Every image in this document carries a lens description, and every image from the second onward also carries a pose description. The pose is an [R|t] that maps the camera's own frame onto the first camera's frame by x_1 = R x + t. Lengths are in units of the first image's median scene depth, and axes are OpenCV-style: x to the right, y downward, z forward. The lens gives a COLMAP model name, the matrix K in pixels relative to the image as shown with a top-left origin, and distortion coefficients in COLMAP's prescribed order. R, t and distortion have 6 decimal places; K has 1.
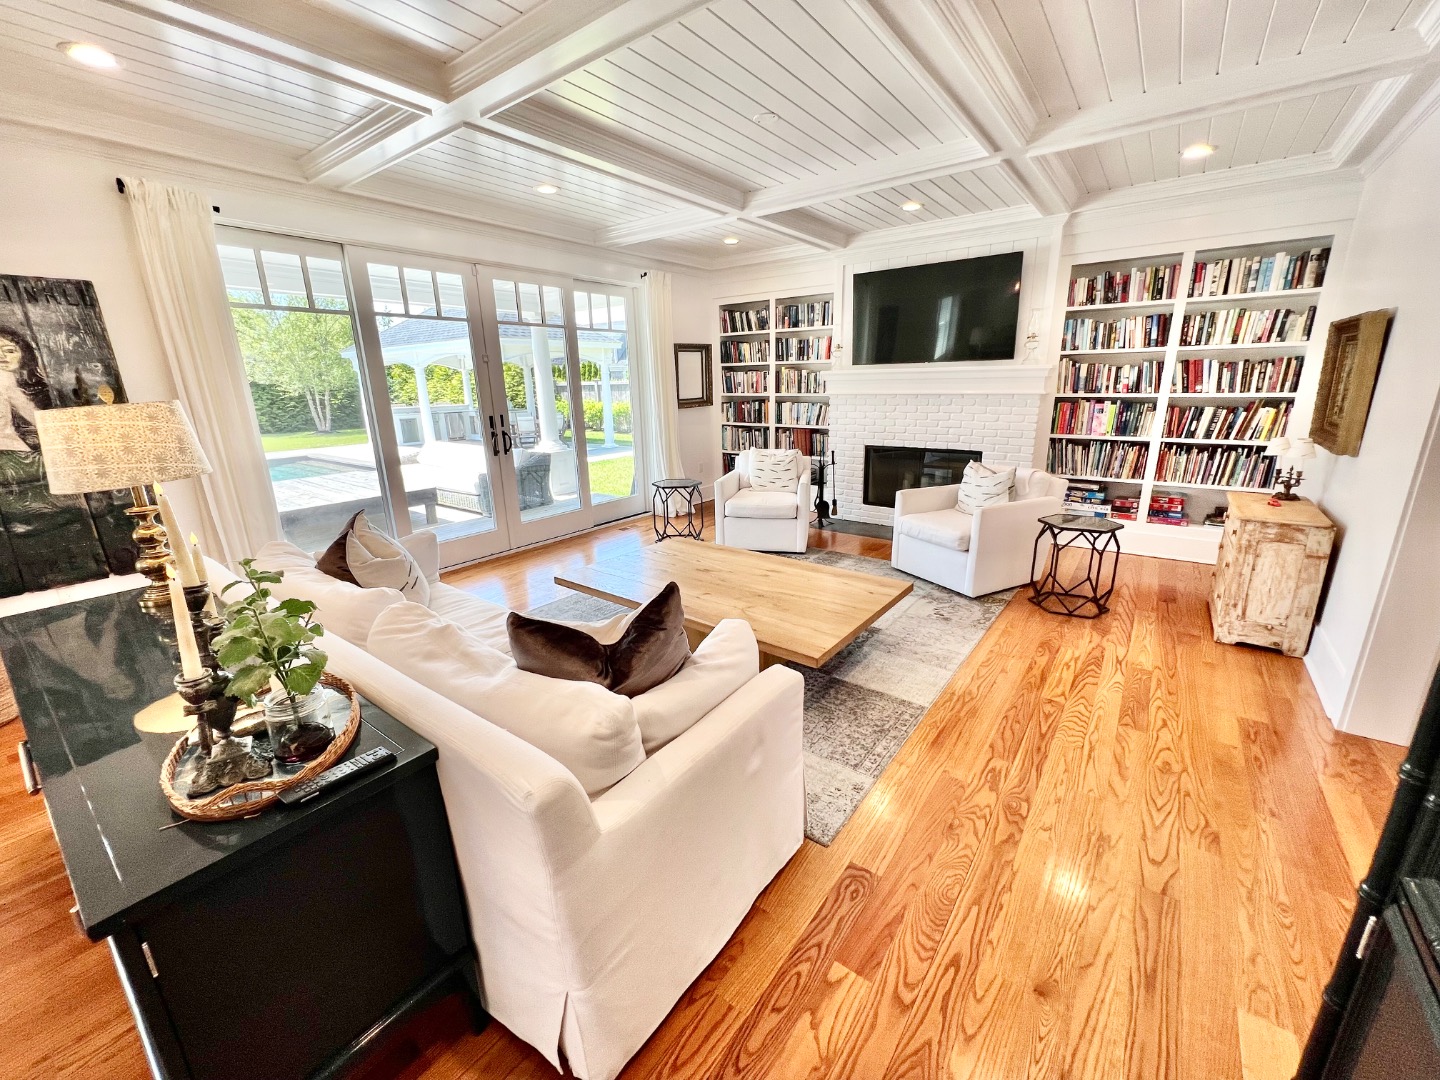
lens RADIAL K [[576.9, 0, 715.8], [0, 576.9, 538.3], [0, 0, 1]] dist [0.002624, -0.000058]
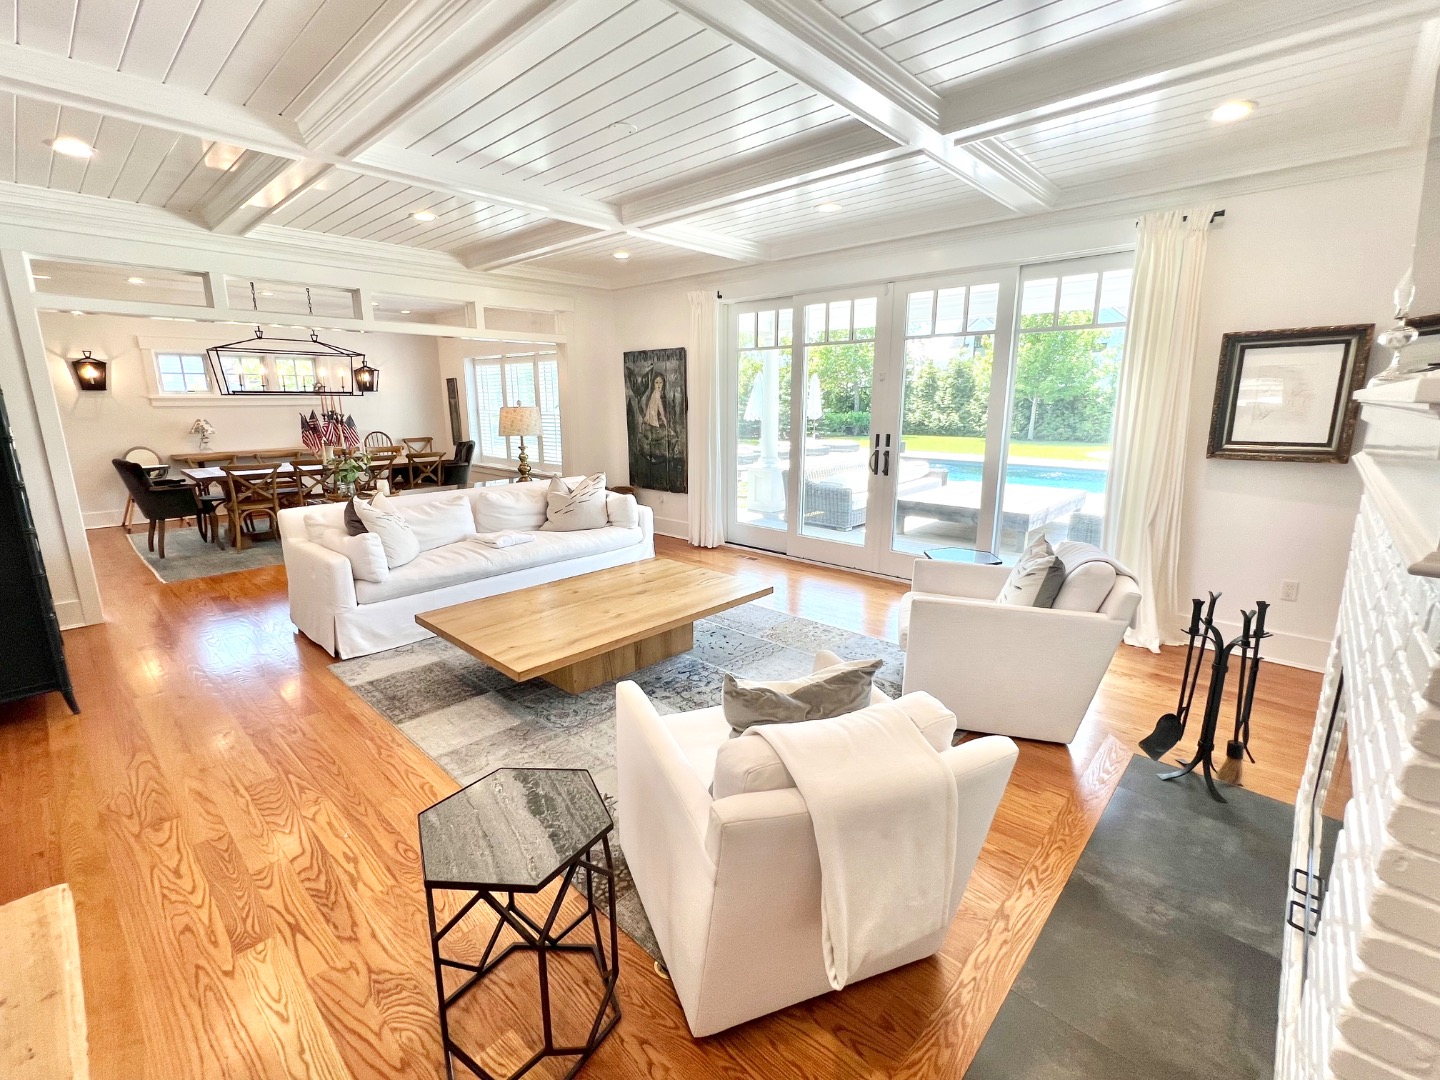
lens RADIAL K [[638.8, 0, 714.8], [0, 638.8, 538.1], [0, 0, 1]] dist [-0.004224, 0.000329]
pose [[-0.099098, 0.230269, -0.968068, 0.917166], [-0.262450, 0.932361, 0.248642, -0.306843], [0.959844, 0.278709, -0.031961, 1.027157]]
